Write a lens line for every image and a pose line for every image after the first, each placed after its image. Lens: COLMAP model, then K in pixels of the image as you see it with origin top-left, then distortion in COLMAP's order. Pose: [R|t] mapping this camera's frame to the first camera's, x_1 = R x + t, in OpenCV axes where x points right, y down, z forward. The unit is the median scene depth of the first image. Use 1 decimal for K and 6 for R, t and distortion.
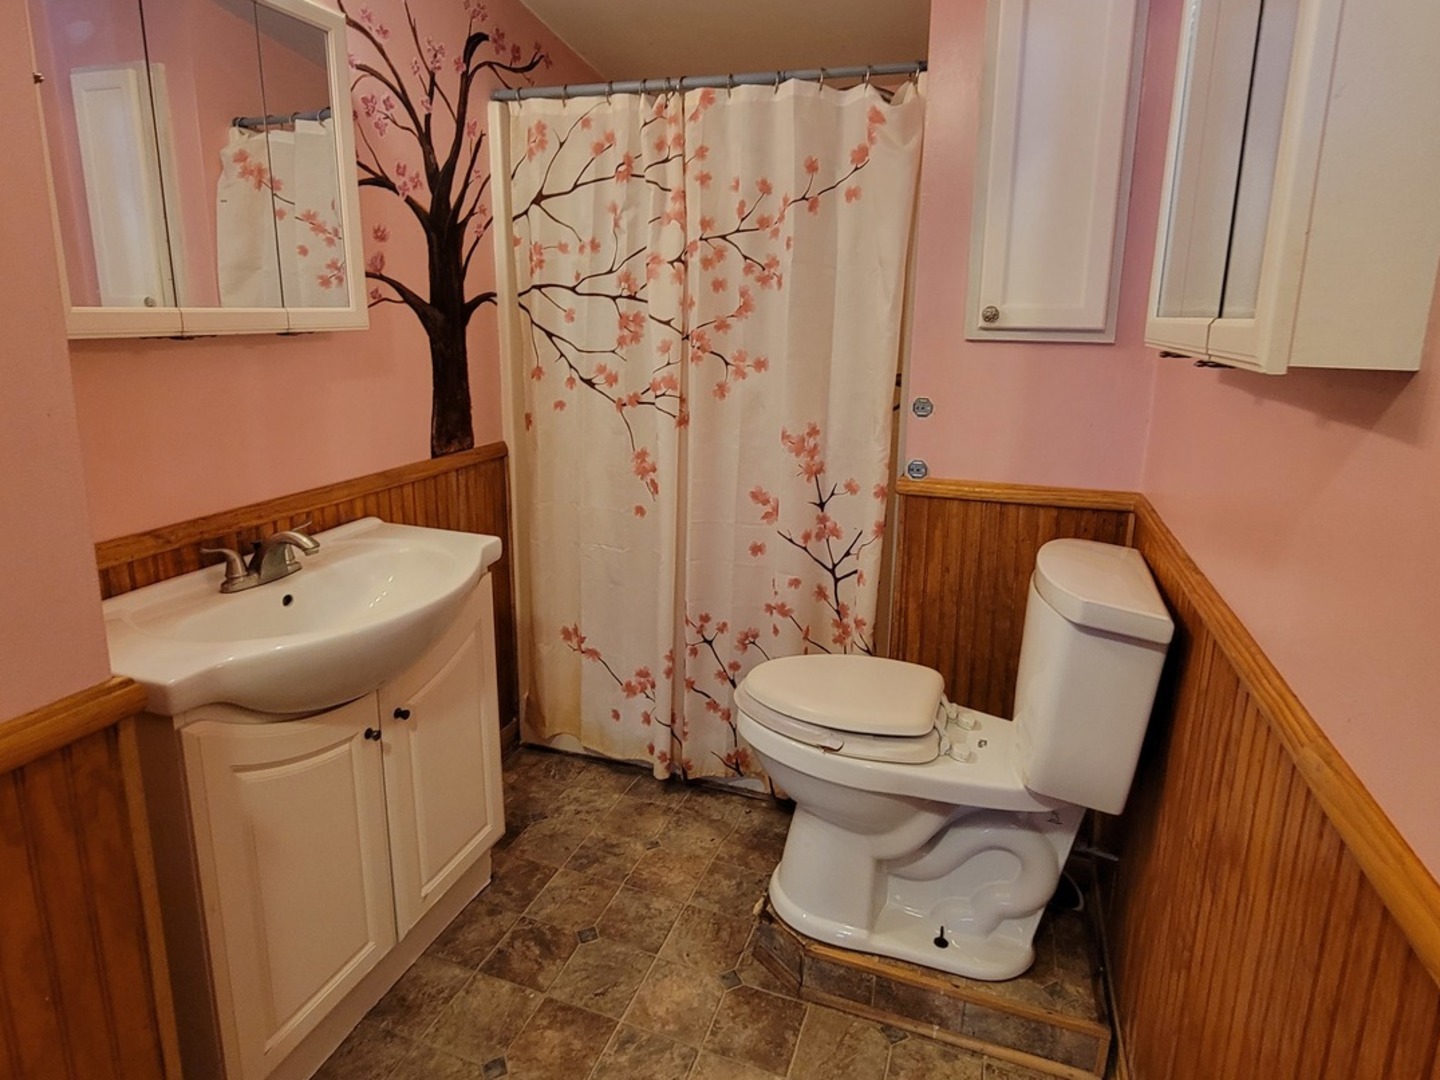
lens RADIAL K [[778.2, 0, 748.1], [0, 778.2, 466.9], [0, 0, 1]] dist [-0.002003, -0.000213]
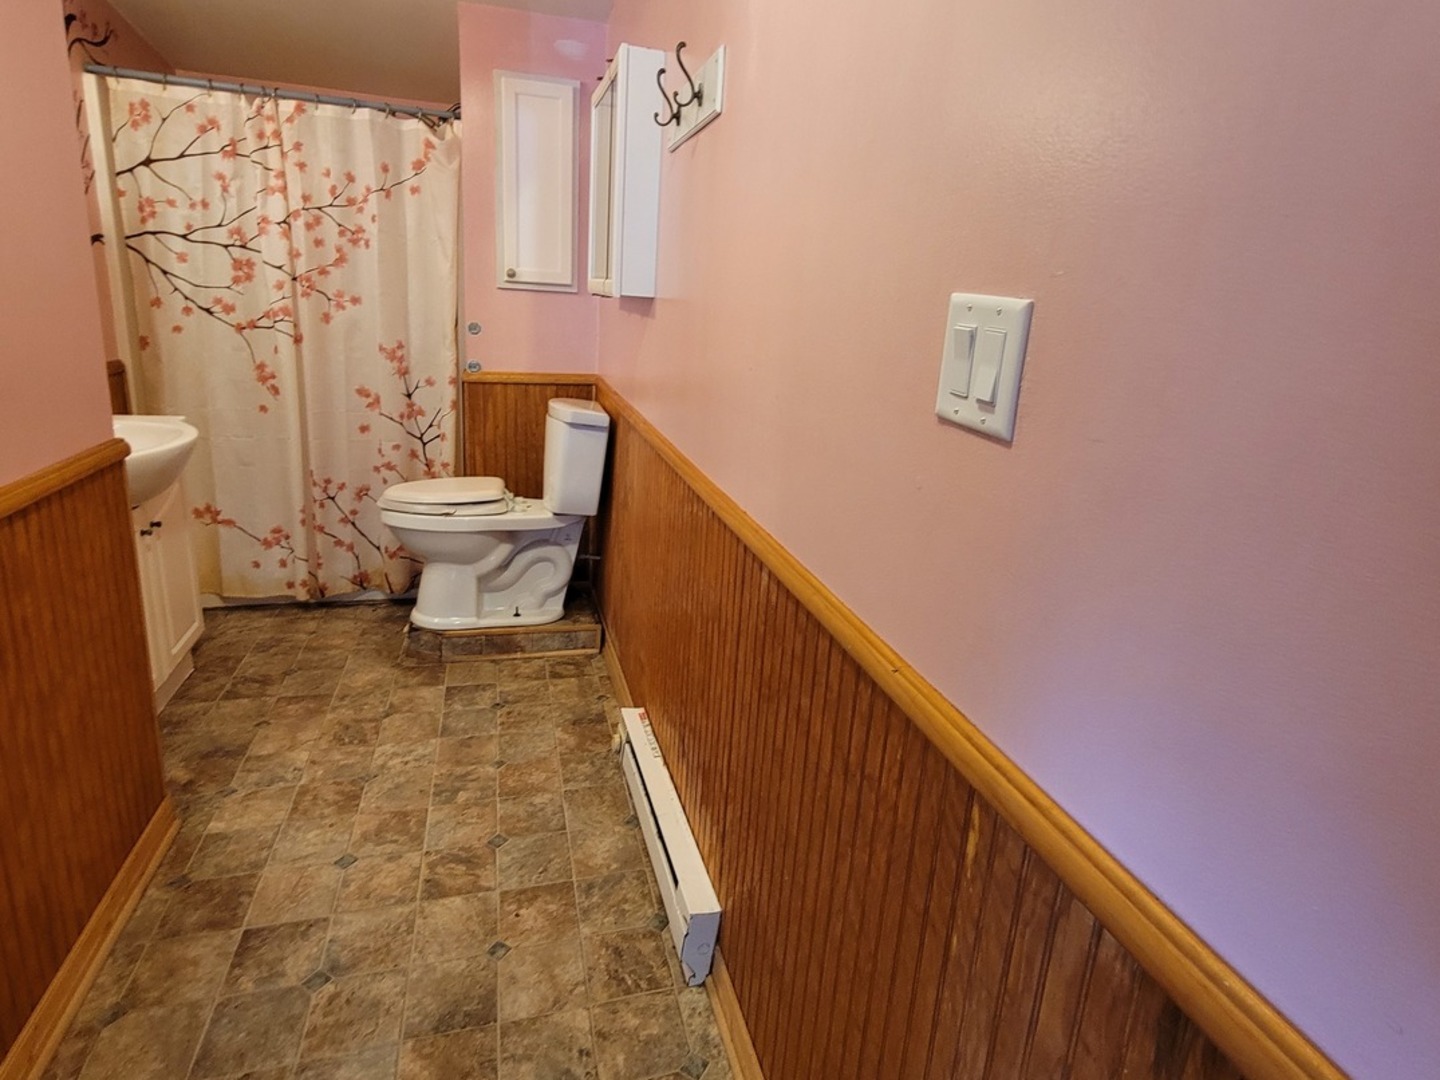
lens RADIAL K [[778.2, 0, 731.6], [0, 778.2, 490.0], [0, 0, 1]] dist [-0.002003, -0.000213]
pose [[0.821165, -0.105730, 0.560811, -0.270048], [0.060638, 0.993290, 0.098476, 0.125501], [-0.567460, -0.046858, 0.822067, -0.639362]]
